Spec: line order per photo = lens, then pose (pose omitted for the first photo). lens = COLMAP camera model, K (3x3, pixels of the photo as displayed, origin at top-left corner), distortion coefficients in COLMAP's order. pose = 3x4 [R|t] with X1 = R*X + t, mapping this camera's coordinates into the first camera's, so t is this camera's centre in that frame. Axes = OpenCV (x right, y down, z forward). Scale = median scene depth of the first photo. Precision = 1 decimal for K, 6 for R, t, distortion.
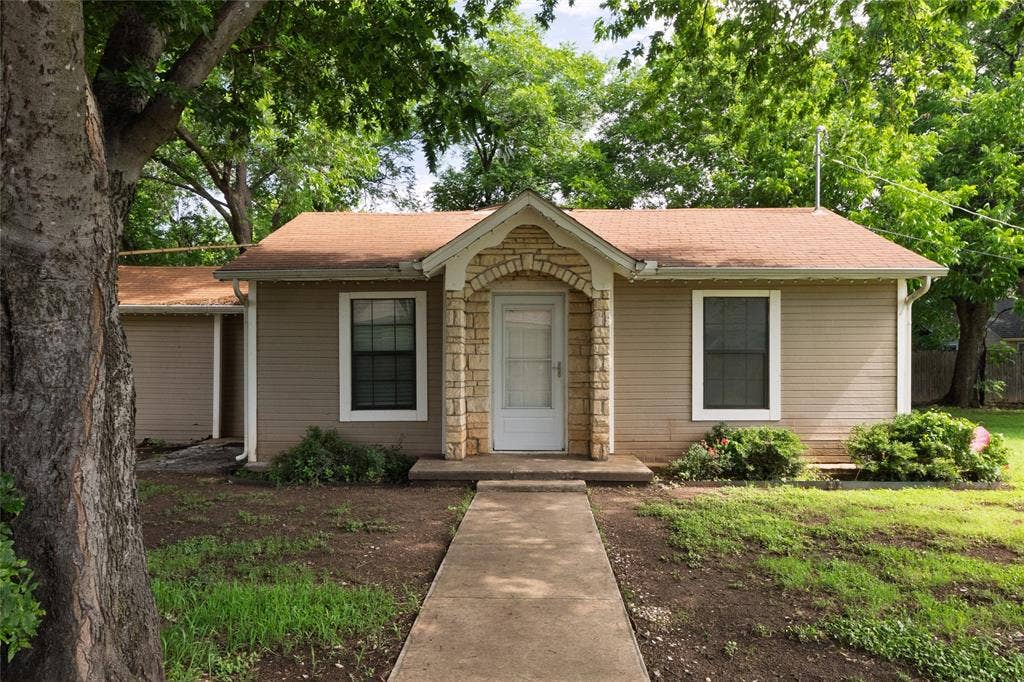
lens RADIAL K [[659.0, 0, 490.9], [0, 659.0, 363.2], [0, 0, 1]] dist [0.000859, 0.000078]
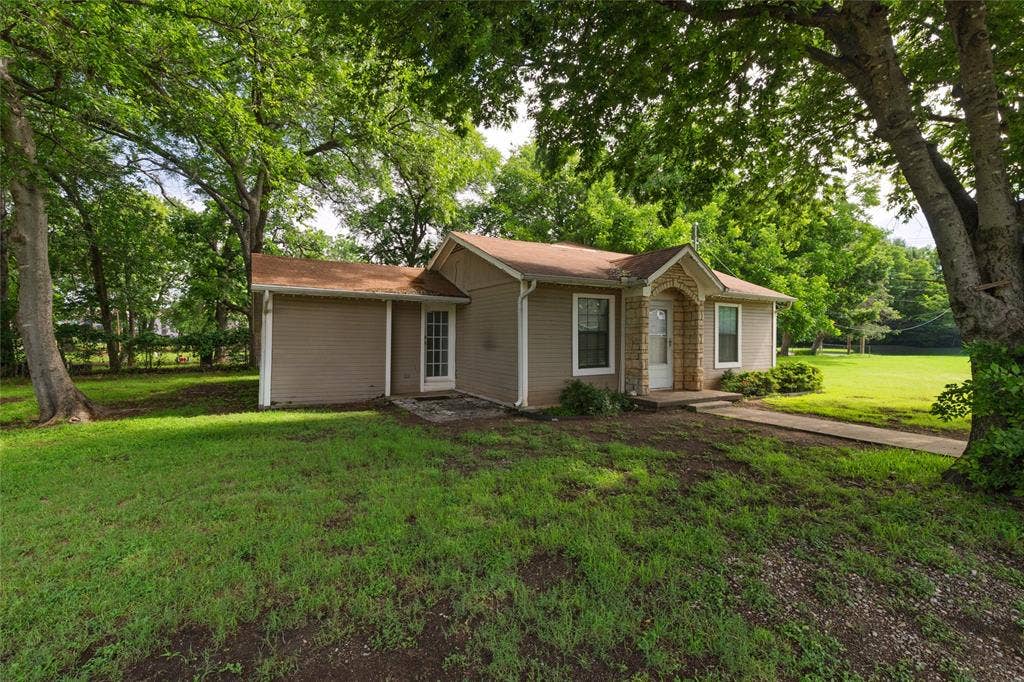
lens RADIAL K [[433.1, 0, 512.0], [0, 433.1, 341.0], [0, 0, 1]] dist [0.001634, 0.000263]
pose [[0.857631, 0.002259, 0.514260, -0.887132], [-0.003507, 0.999993, 0.001458, 0.004426], [-0.514253, -0.003054, 0.857633, 0.204777]]
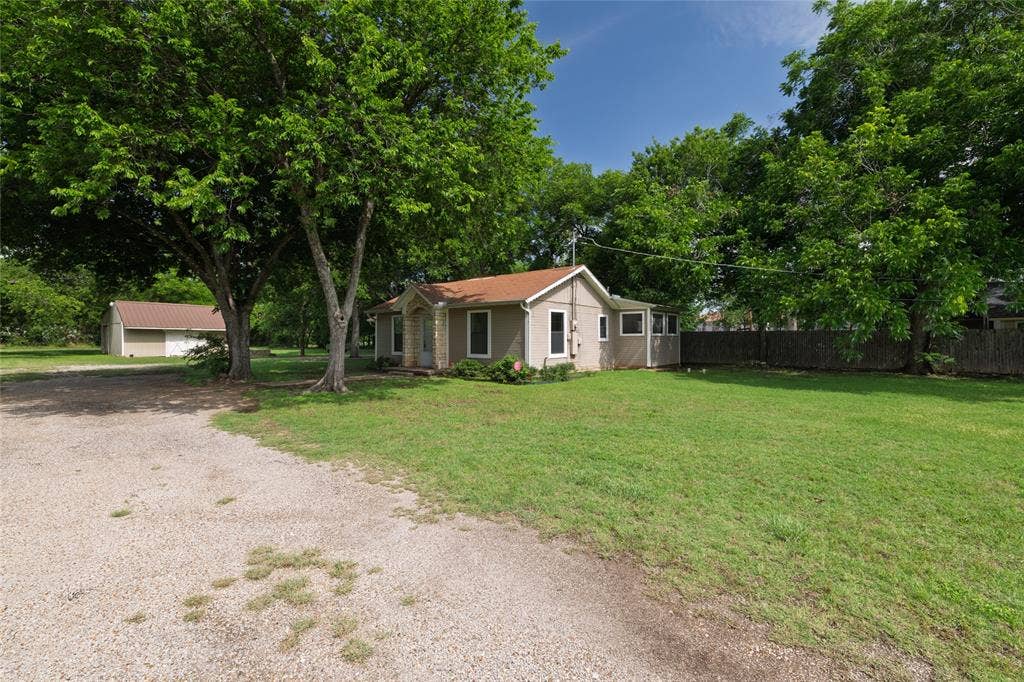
lens RADIAL K [[433.1, 0, 512.0], [0, 433.1, 341.0], [0, 0, 1]] dist [0.001634, 0.000263]
pose [[0.787299, -0.000571, -0.616572, 1.565235], [-0.002489, 0.999988, -0.004104, 0.021174], [0.616567, 0.004766, 0.787288, -0.299761]]
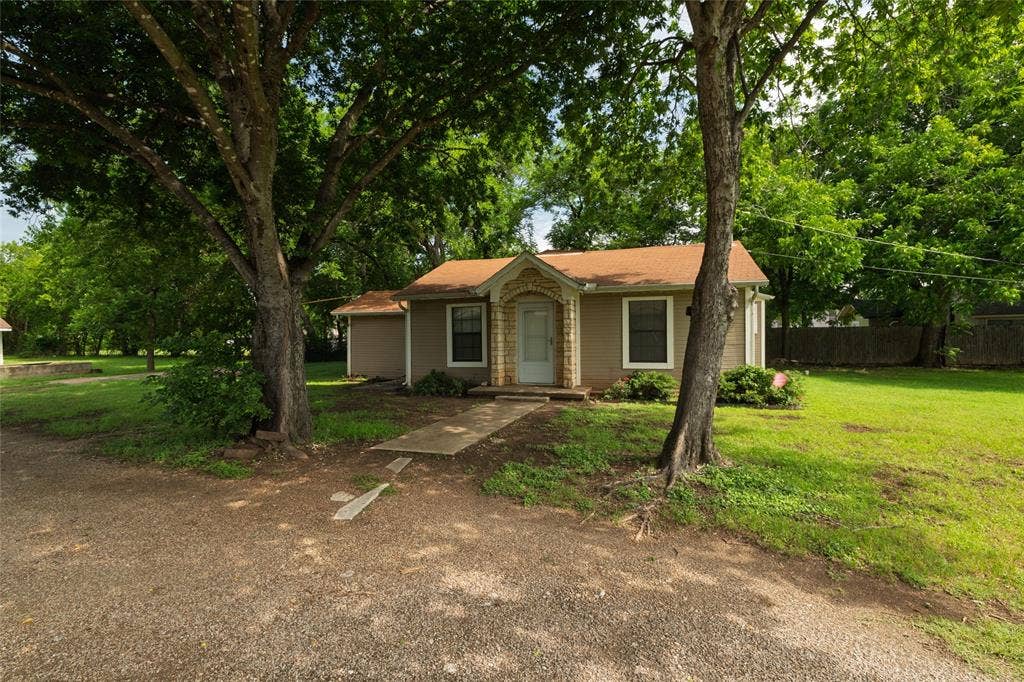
lens RADIAL K [[433.1, 0, 512.0], [0, 433.1, 341.0], [0, 0, 1]] dist [0.001634, 0.000263]
pose [[0.960930, -0.005538, -0.276738, 0.344559], [0.007579, 0.999951, 0.006308, 0.000005], [0.276689, -0.008159, 0.960925, -0.245515]]
